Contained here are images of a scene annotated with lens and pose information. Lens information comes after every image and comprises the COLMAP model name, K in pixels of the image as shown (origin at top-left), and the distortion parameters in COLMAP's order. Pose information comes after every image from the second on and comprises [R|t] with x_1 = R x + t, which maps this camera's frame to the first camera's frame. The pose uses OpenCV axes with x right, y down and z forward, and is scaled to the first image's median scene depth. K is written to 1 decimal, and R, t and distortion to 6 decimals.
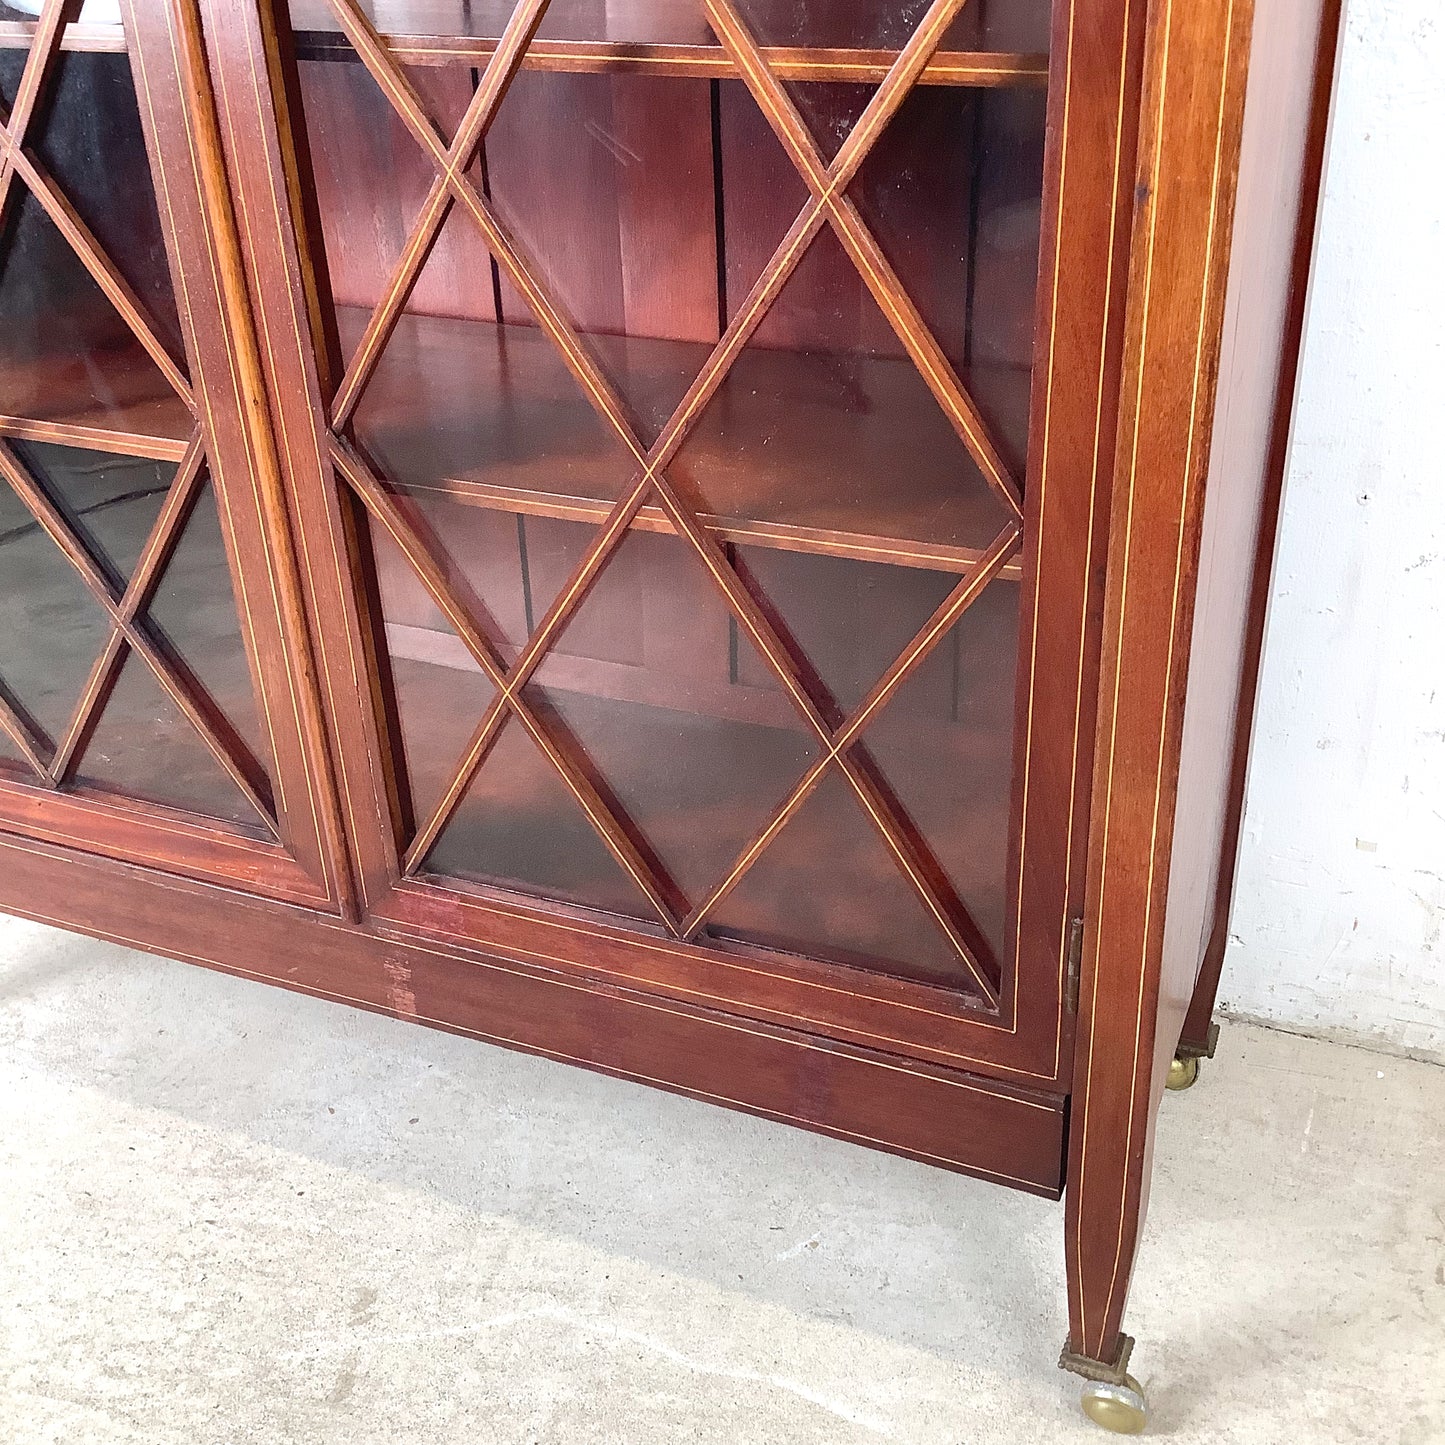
lens RADIAL K [[1733.8, 0, 717.7], [0, 1733.8, 723.9], [0, 0, 1]] dist [0.142035, -0.322954]
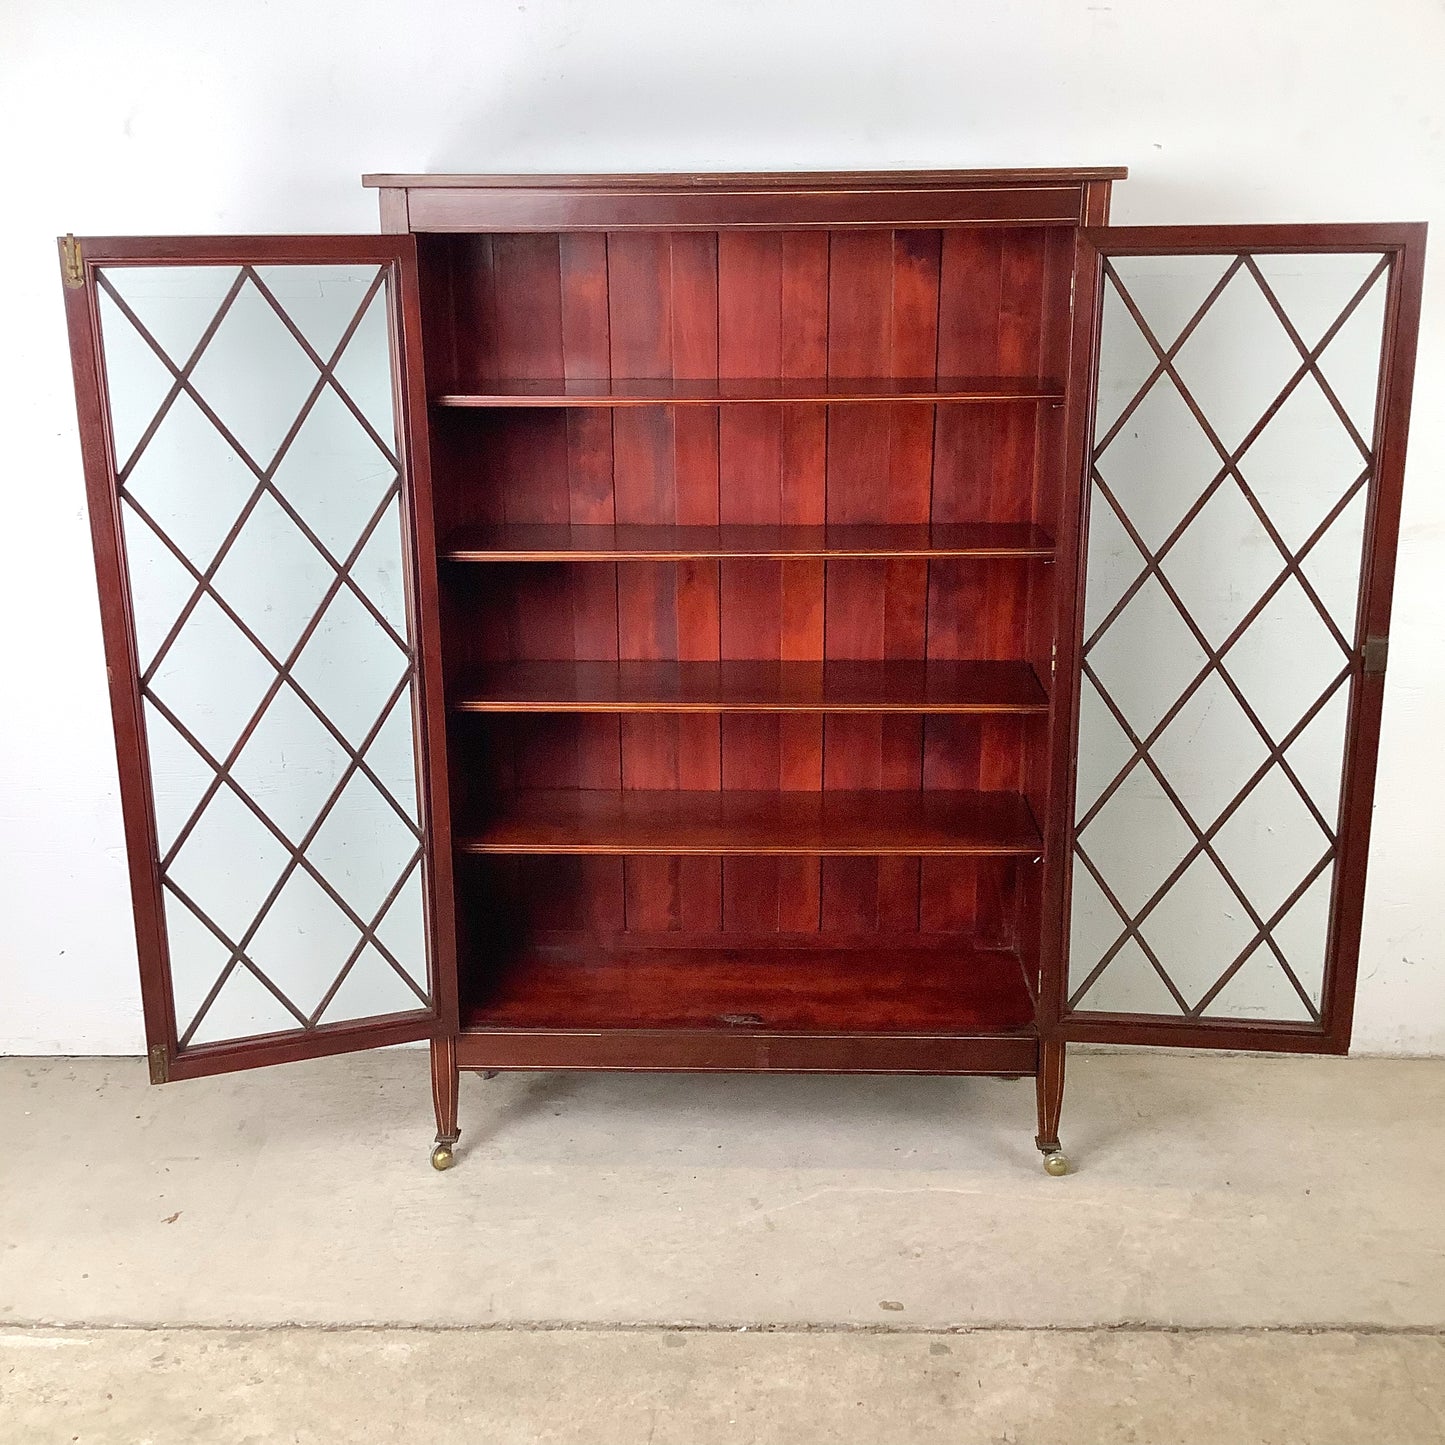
lens RADIAL K [[1733.8, 0, 717.7], [0, 1733.8, 723.9], [0, 0, 1]] dist [0.142035, -0.322954]
pose [[0.928672, -0.075668, 0.363102, -1.115756], [0.158676, 0.965911, -0.204541, 0.192529], [-0.335247, 0.247567, 0.909021, -1.352112]]
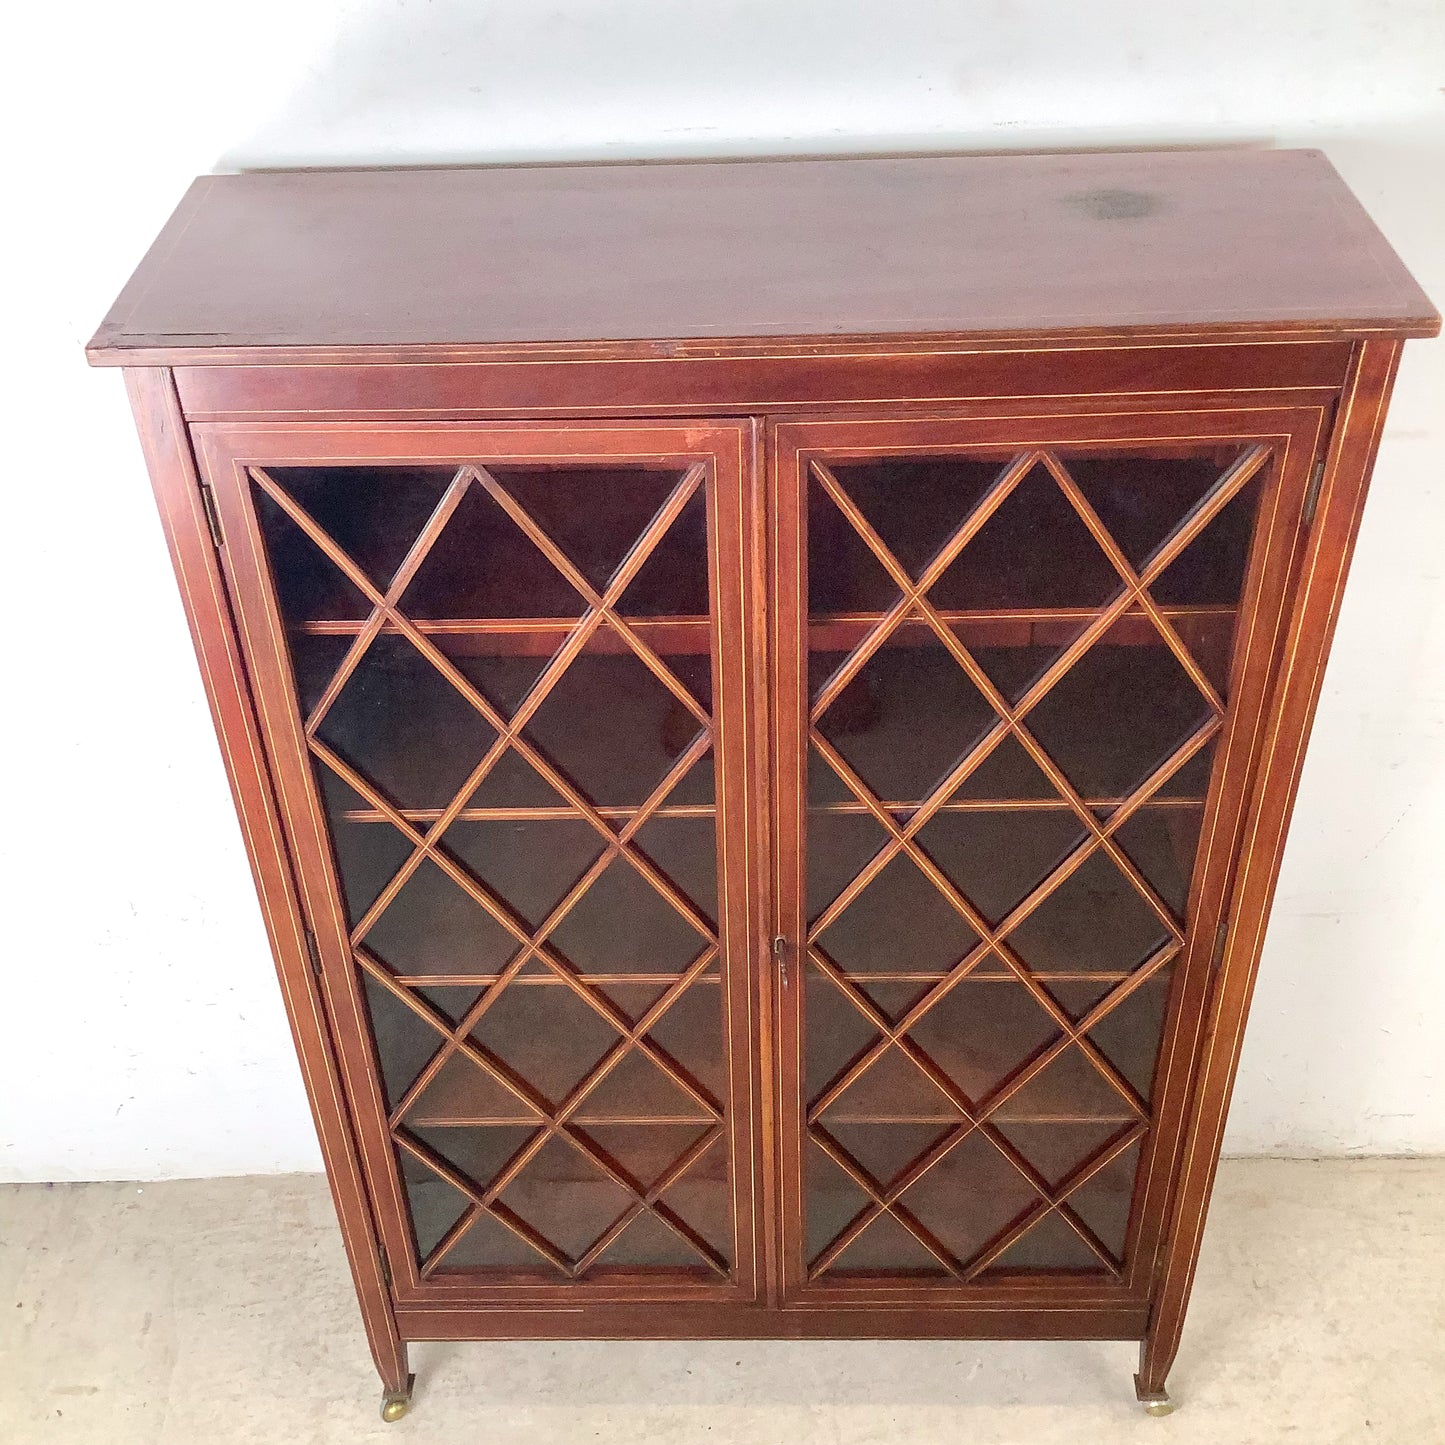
lens RADIAL K [[1733.8, 0, 717.7], [0, 1733.8, 723.9], [0, 0, 1]] dist [0.142035, -0.322954]
pose [[0.920847, -0.226595, 0.317327, -0.731080], [0.185566, 0.970416, 0.154458, -0.817237], [-0.342938, -0.083347, 0.935653, -0.729946]]
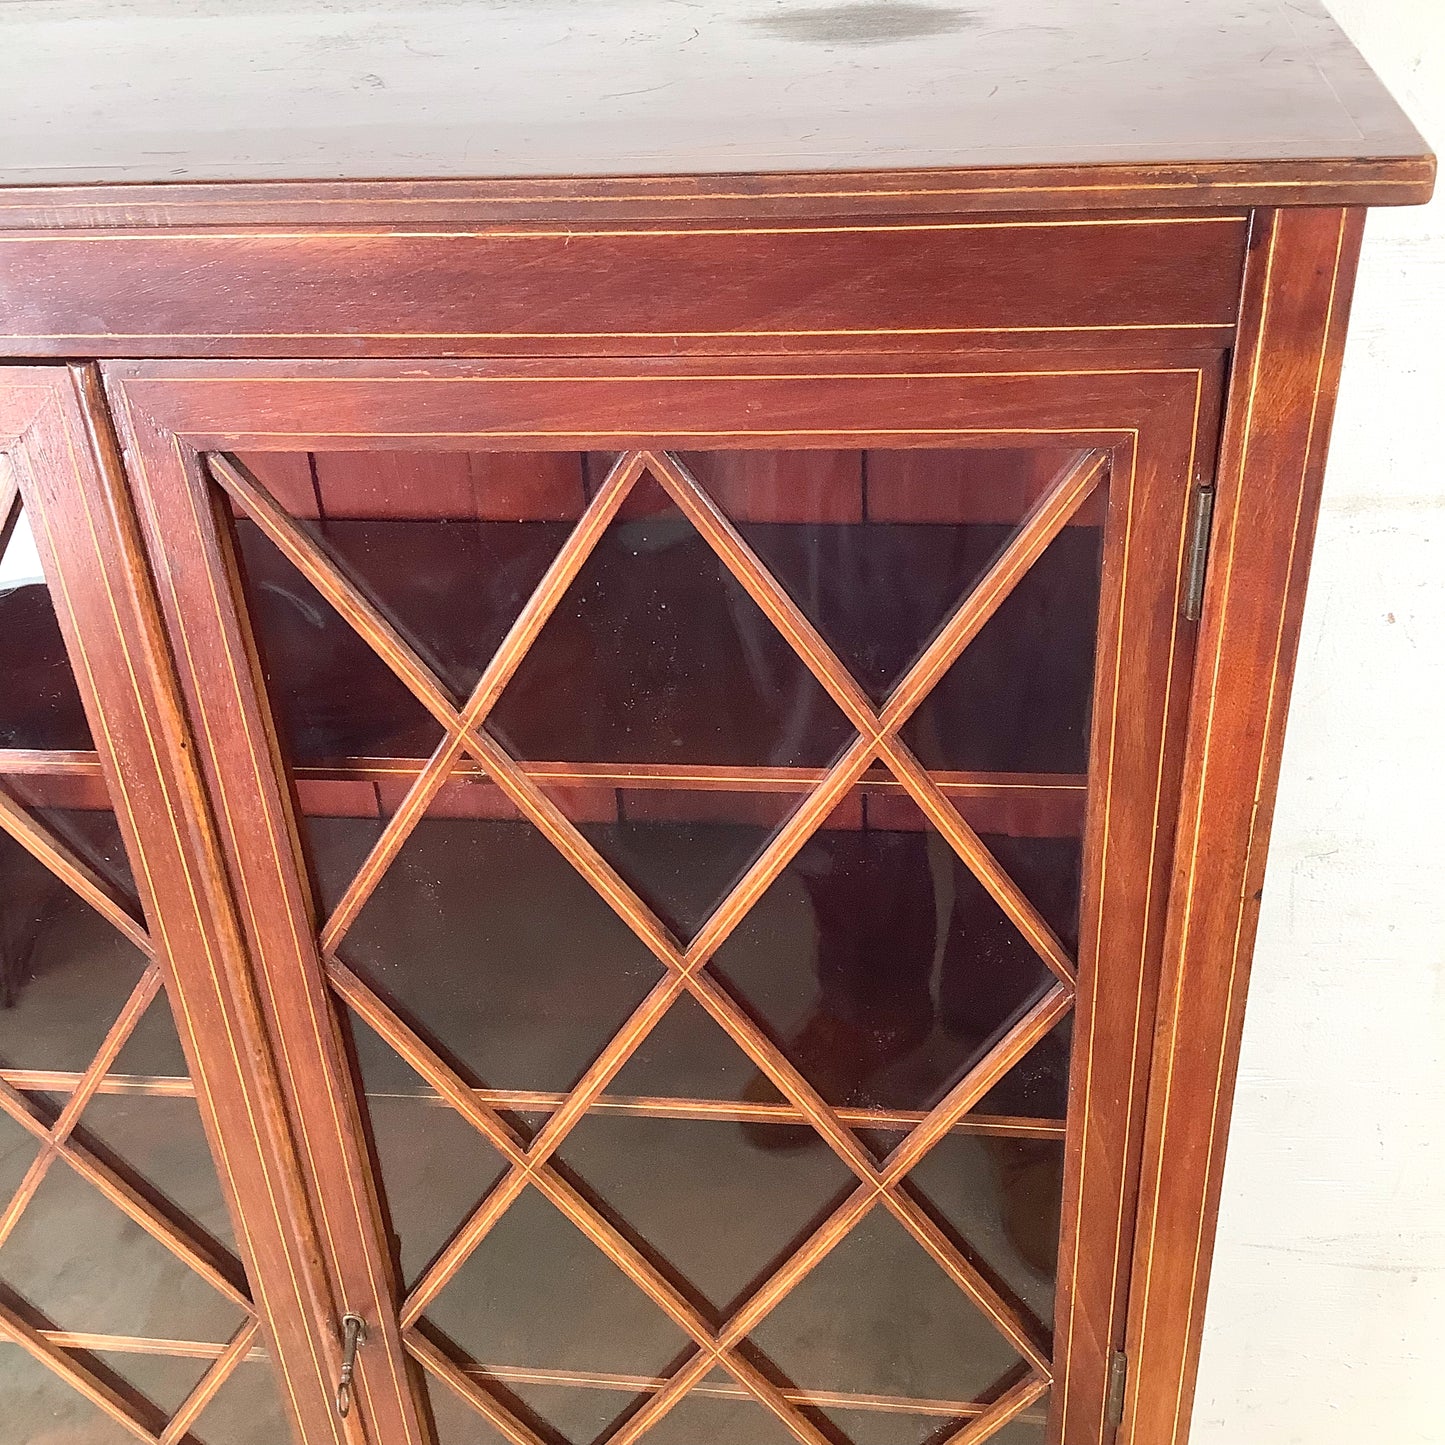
lens RADIAL K [[1742.7, 0, 722.5], [0, 1742.7, 722.5], [0, 0, 1]] dist [0.132571, -0.290567]
pose [[0.959362, -0.162088, 0.230979, -0.198596], [0.153844, 0.986652, 0.053391, -0.701407], [-0.236550, -0.015687, 0.971493, -0.232274]]
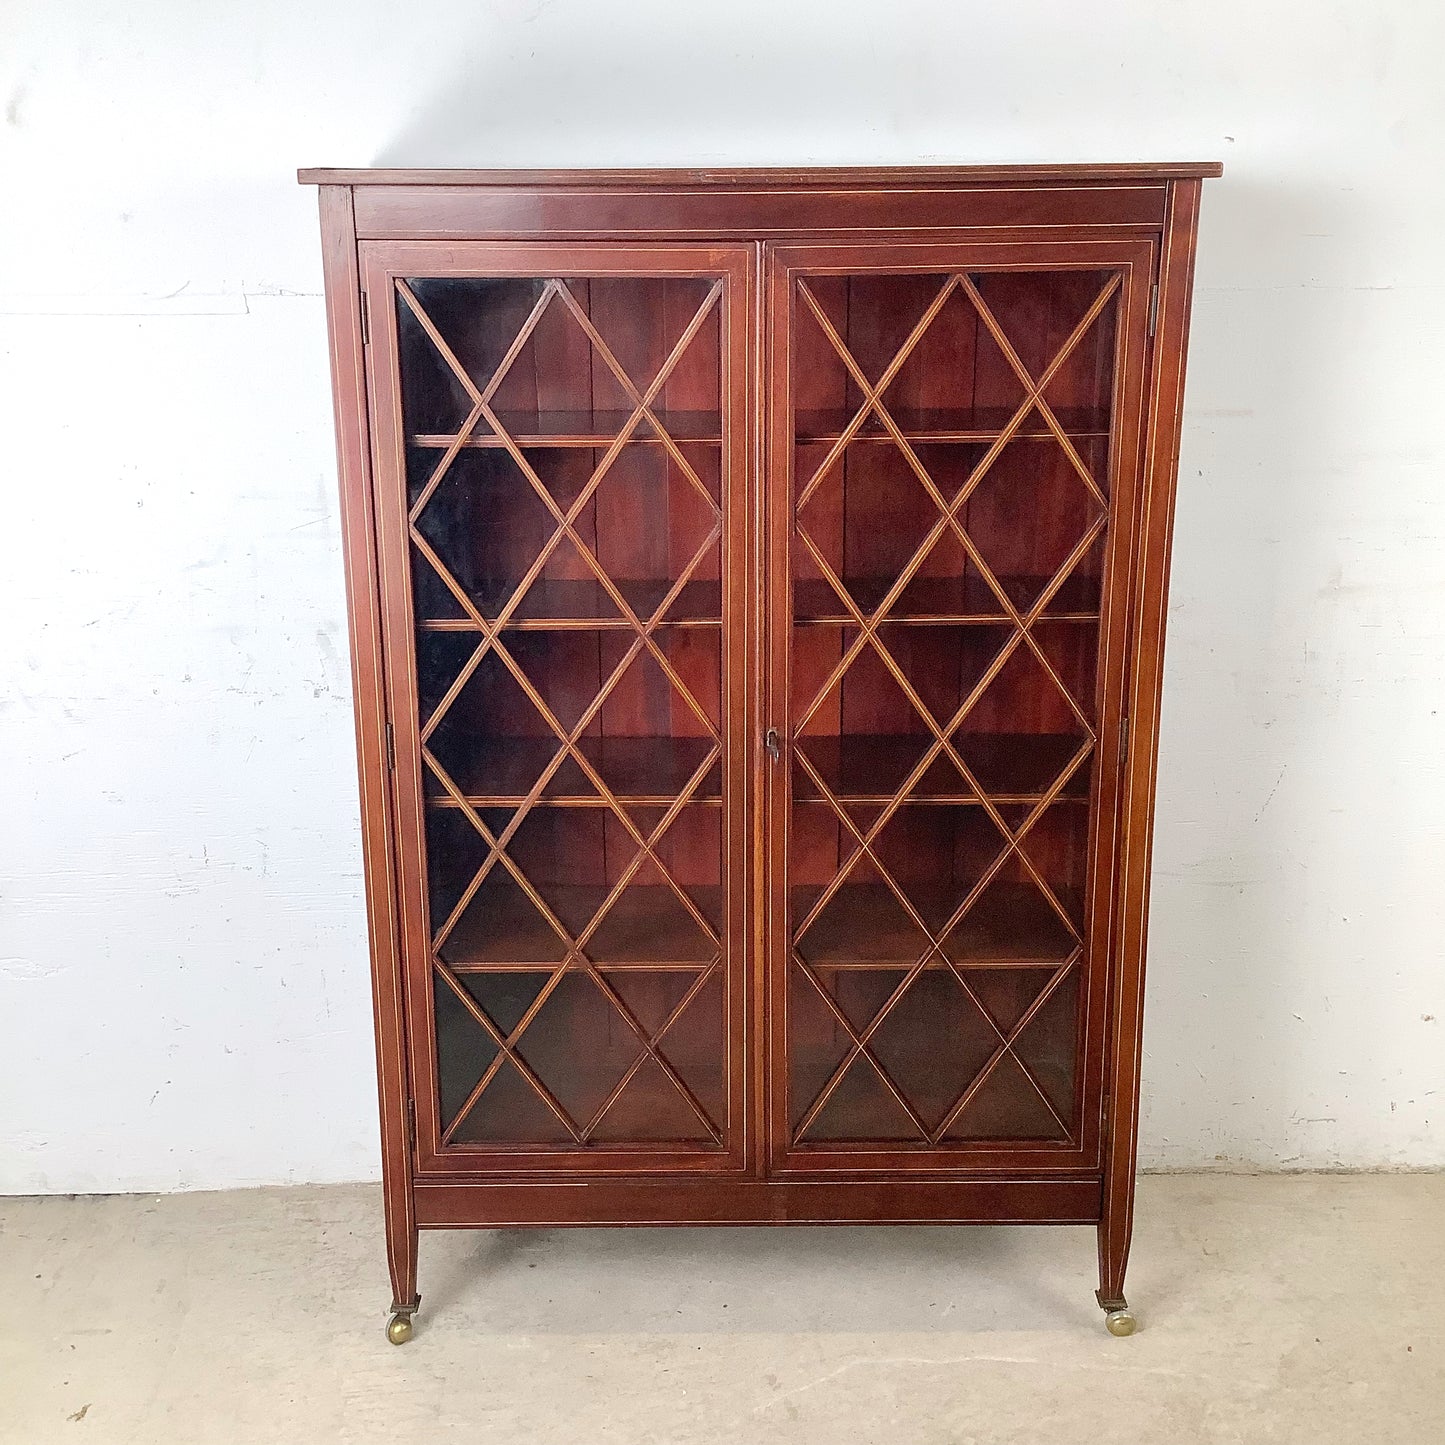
lens RADIAL K [[1733.8, 0, 717.7], [0, 1733.8, 723.9], [0, 0, 1]] dist [0.142035, -0.322954]
pose [[0.912219, -0.084284, 0.400941, -1.057649], [0.176601, 0.963921, -0.199170, -0.003429], [-0.369688, 0.252493, 0.894191, -1.010049]]
